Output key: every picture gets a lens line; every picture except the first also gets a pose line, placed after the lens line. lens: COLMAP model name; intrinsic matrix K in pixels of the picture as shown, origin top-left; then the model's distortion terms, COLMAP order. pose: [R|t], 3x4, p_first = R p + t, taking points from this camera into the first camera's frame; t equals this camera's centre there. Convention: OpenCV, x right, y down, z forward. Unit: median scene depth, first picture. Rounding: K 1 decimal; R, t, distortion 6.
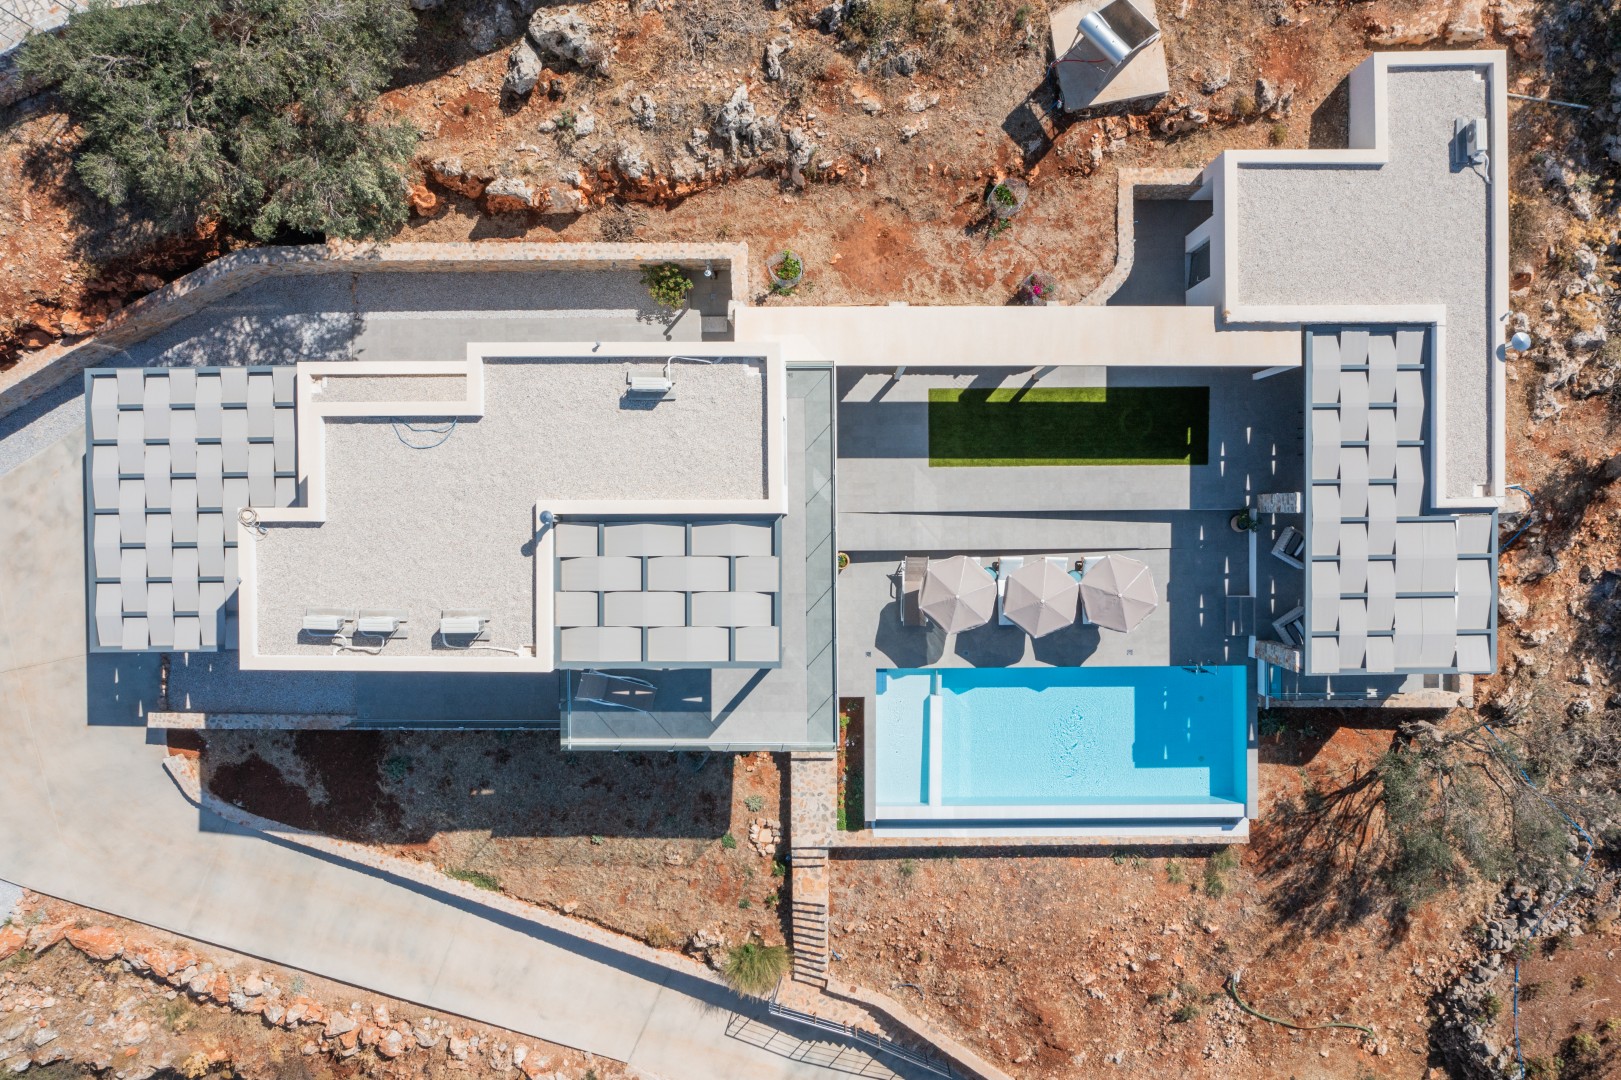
lens RADIAL K [[1257.8, 0, 817.5], [0, 1257.8, 546.2], [0, 0, 1]] dist [-0.020482, -0.010358]
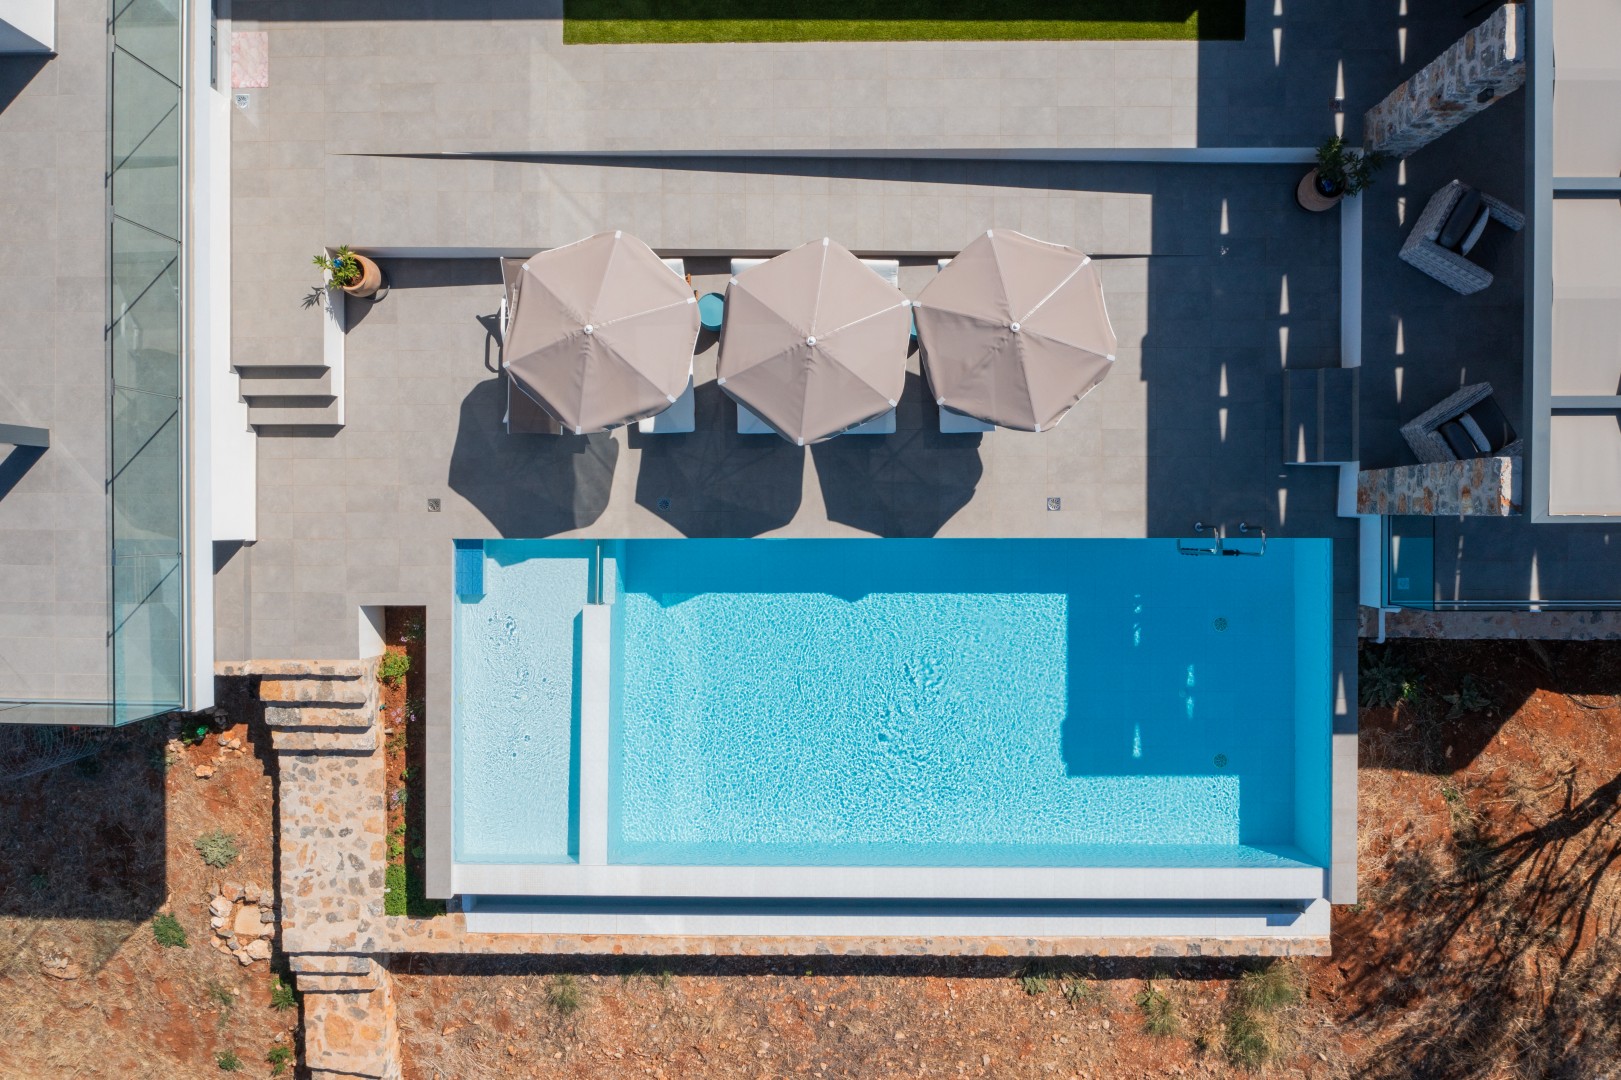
lens RADIAL K [[1257.8, 0, 809.9], [0, 1257.8, 527.3], [0, 0, 1]] dist [-0.020482, -0.010358]
pose [[0.999968, 0.007952, -0.001047, 0.163015], [-0.007962, 0.999918, -0.010061, 0.094471], [0.000967, 0.010069, 0.999949, 0.563603]]
